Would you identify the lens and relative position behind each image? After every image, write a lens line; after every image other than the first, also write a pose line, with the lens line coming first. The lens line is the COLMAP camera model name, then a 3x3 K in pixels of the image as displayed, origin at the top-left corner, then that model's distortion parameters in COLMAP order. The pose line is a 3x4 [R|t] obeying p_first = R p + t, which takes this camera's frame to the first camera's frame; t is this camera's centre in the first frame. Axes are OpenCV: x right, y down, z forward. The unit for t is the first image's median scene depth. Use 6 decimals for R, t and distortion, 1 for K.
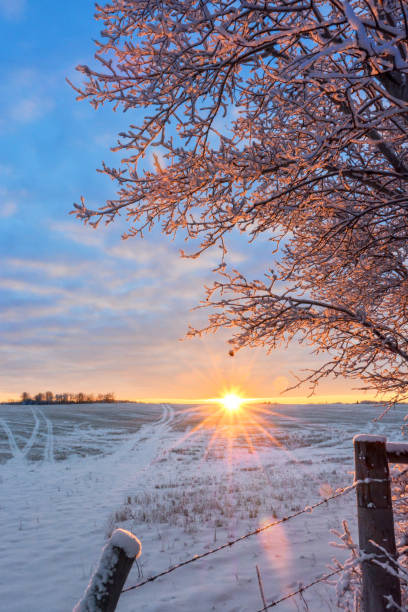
lens RADIAL K [[476.9, 0, 202.8], [0, 476.9, 306.4], [0, 0, 1]] dist [0.002885, -0.006347]
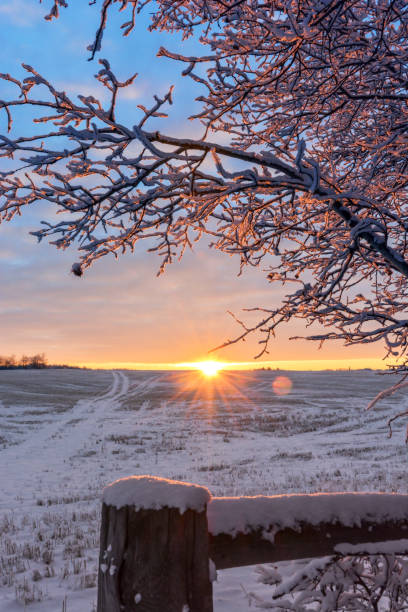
lens RADIAL K [[687.0, 0, 204.3], [0, 687.0, 312.7], [0, 0, 1]] dist [0.035995, 0.031258]
pose [[0.999252, 0.004158, 0.038440, 0.133586], [-0.008656, 0.993025, 0.117589, 0.046496], [-0.037682, -0.117834, 0.992318, 0.226427]]
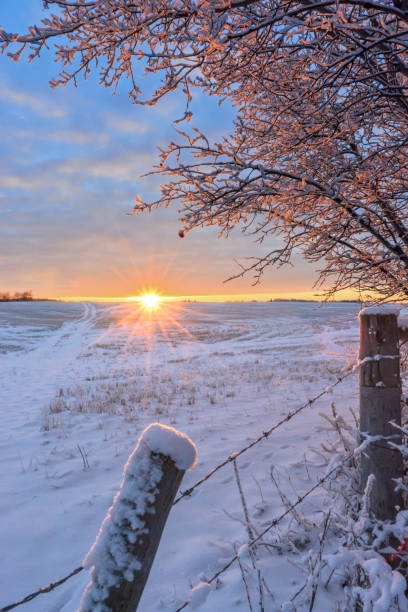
lens RADIAL K [[472.0, 0, 202.8], [0, 472.0, 308.1], [0, 0, 1]] dist [0.011526, 0.005899]
pose [[0.986159, -0.002862, 0.165776, -0.038667], [-0.032332, 0.977337, 0.209206, 0.038103], [-0.162618, -0.211670, 0.963717, 0.085784]]
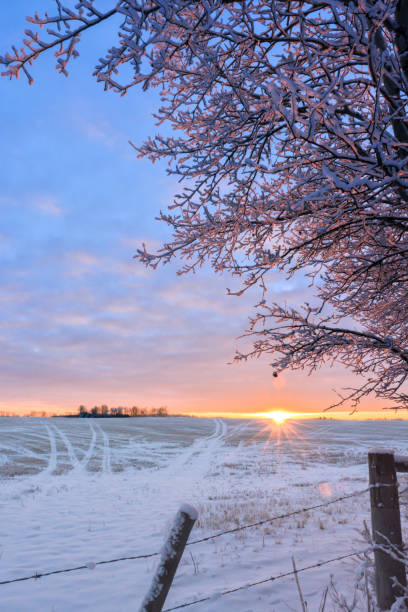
lens RADIAL K [[477.8, 0, 202.4], [0, 477.8, 303.7], [0, 0, 1]] dist [0.007985, -0.009076]
pose [[0.994066, -0.015535, -0.107664, 0.011349], [0.011903, 0.999341, -0.034304, -0.024803], [0.108126, 0.032819, 0.993595, -0.107475]]
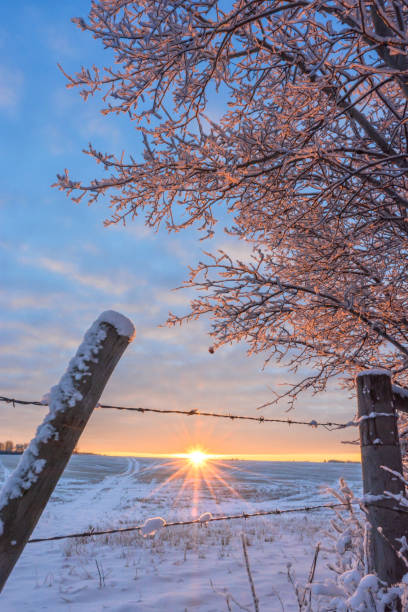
lens RADIAL K [[472.5, 0, 202.2], [0, 472.5, 307.8], [0, 0, 1]] dist [0.004440, 0.000432]
pose [[0.997385, 0.046528, 0.055304, -0.011825], [-0.040073, 0.992834, -0.112583, 0.098078], [-0.060146, 0.110072, 0.992102, 0.040643]]
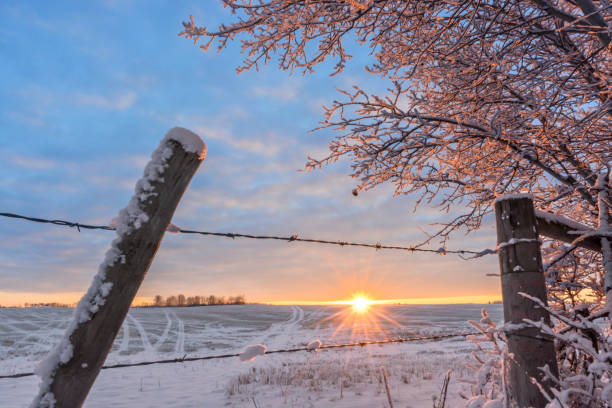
lens RADIAL K [[472.3, 0, 304.6], [0, 472.3, 206.2], [0, 0, 1]] dist [0.006225, -0.000510]
pose [[0.998306, -0.019038, -0.054982, 0.009818], [0.018494, 0.999775, -0.010380, 0.107623], [0.055167, 0.009346, 0.998433, 0.053701]]
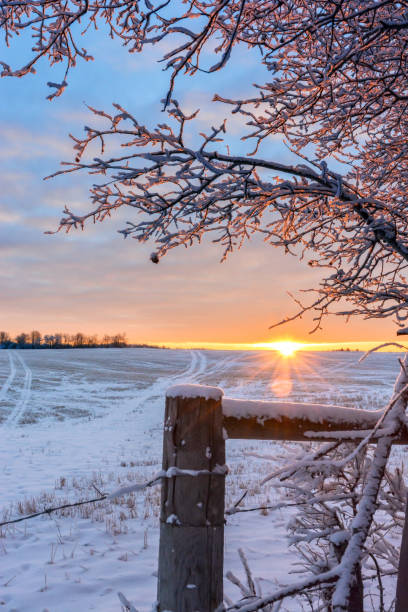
lens RADIAL K [[688.1, 0, 204.2], [0, 688.1, 312.2], [0, 0, 1]] dist [0.035570, 0.015093]
pose [[0.997170, 0.005933, -0.074940, 0.152806], [0.005049, 0.989344, 0.145508, 0.032046], [0.075005, -0.145474, 0.986515, 0.107602]]
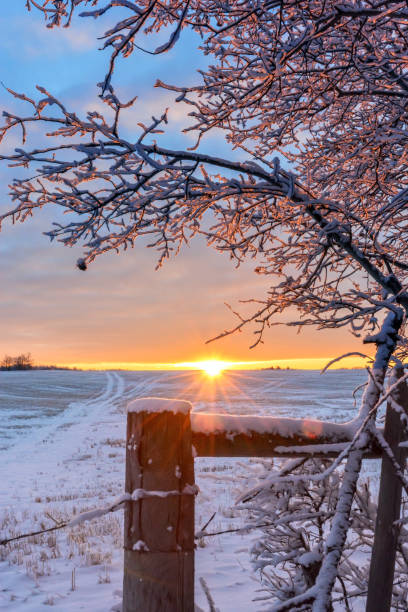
lens RADIAL K [[761.4, 0, 226.5], [0, 761.4, 346.0], [0, 0, 1]] dist [0.034800, 0.040648]
pose [[0.997946, -0.006031, 0.063769, 0.135663], [-0.004789, 0.985746, 0.168171, 0.035253], [-0.063874, -0.168131, 0.983693, 0.104159]]
